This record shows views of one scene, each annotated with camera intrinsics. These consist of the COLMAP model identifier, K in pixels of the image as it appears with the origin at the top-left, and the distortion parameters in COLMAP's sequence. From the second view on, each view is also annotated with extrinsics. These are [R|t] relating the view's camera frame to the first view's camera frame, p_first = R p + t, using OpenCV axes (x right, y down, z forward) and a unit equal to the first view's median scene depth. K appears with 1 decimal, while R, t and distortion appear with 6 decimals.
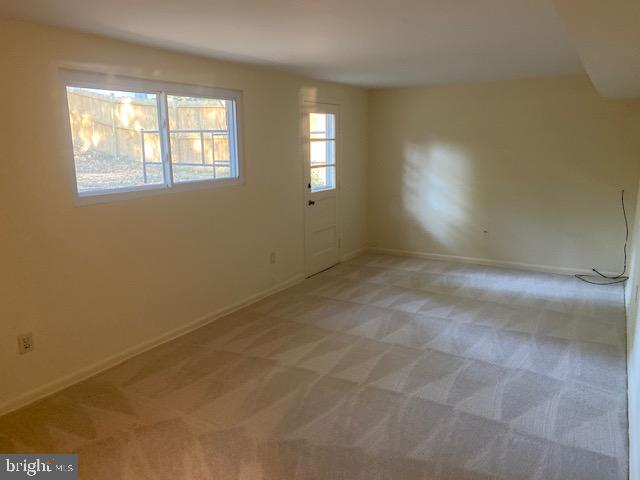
lens RADIAL K [[490.9, 0, 319.5], [0, 490.9, 232.5], [0, 0, 1]] dist [0.079893, -0.127364]
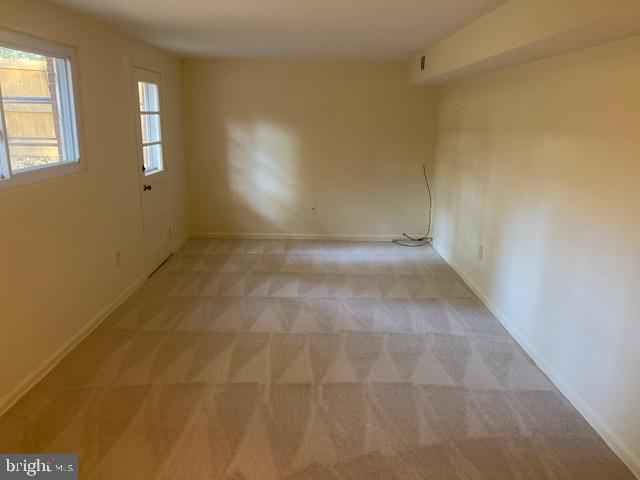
lens RADIAL K [[490.9, 0, 319.5], [0, 490.9, 232.5], [0, 0, 1]] dist [0.079893, -0.127364]
pose [[0.860606, -0.097150, 0.499919, -0.244403], [0.072562, 0.995012, 0.068447, -0.027553], [-0.504075, -0.022630, 0.863363, 0.140494]]
